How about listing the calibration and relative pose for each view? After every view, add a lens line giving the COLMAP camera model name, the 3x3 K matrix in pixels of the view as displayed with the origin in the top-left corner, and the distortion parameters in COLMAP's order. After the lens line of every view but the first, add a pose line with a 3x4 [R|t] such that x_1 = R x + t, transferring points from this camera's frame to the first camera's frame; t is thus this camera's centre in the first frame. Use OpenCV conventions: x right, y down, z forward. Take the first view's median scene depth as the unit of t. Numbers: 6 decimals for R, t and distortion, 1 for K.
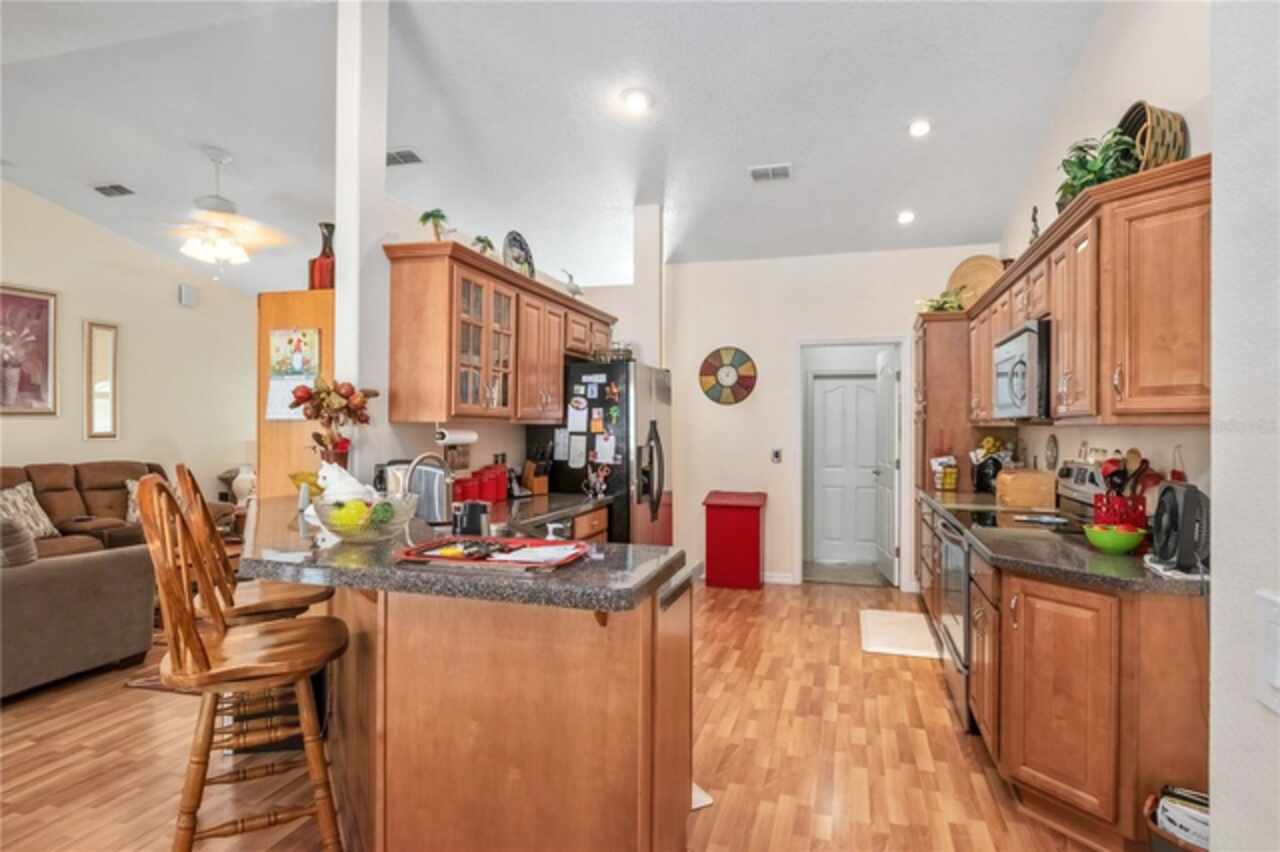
lens RADIAL K [[708.5, 0, 640.0], [0, 708.5, 426.0], [0, 0, 1]] dist [-0.000753, -0.000189]
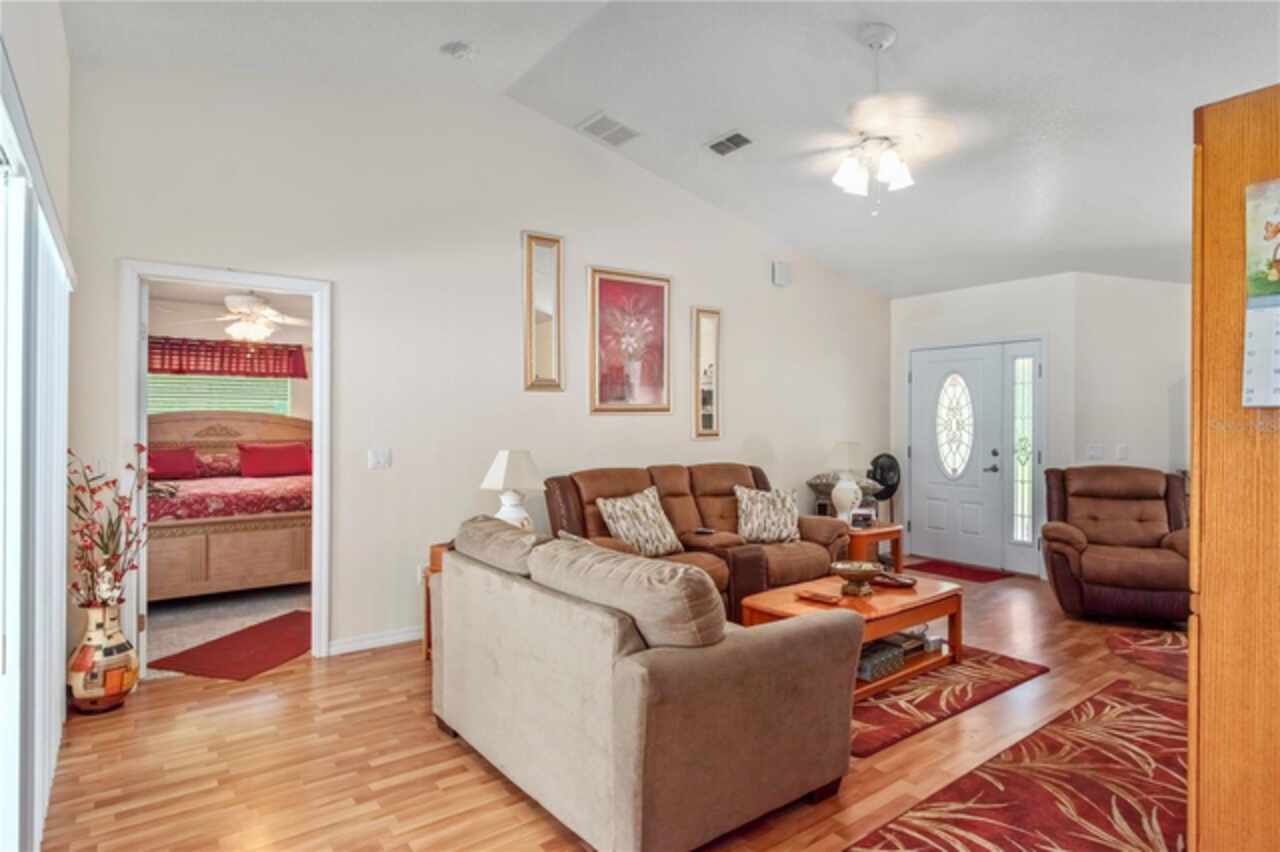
lens RADIAL K [[708.5, 0, 640.0], [0, 708.5, 426.0], [0, 0, 1]] dist [-0.000753, -0.000189]
pose [[0.790055, 0.001306, -0.613035, -0.309224], [0.001390, 0.999991, 0.003921, -0.000322], [0.613035, -0.003949, 0.790046, 0.265304]]
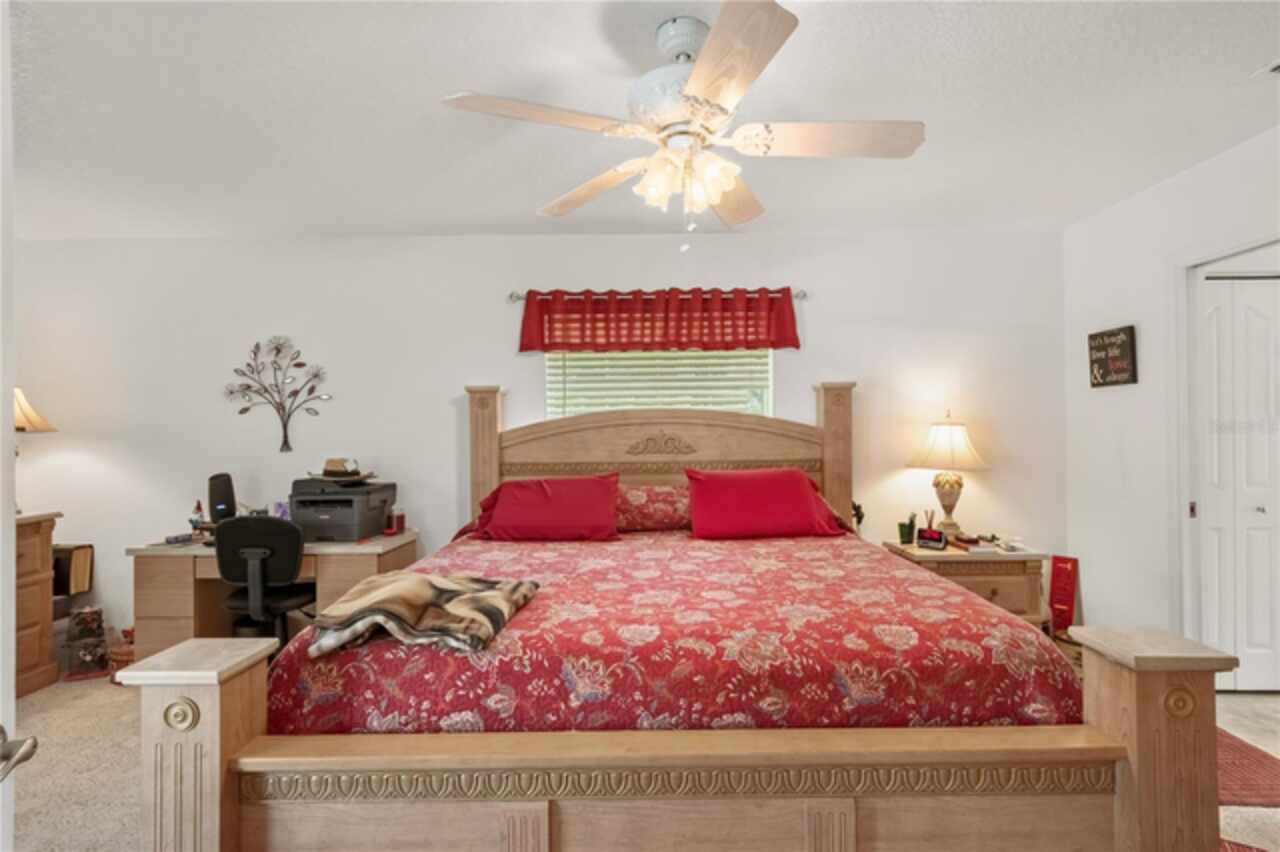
lens RADIAL K [[596.2, 0, 640.0], [0, 596.2, 426.0], [0, 0, 1]] dist [-0.000152, -0.000009]
pose [[0.252480, -0.017929, -0.967436, -0.750228], [0.020620, 0.999701, -0.013146, 0.000560], [0.967382, -0.016629, 0.252774, 0.469744]]
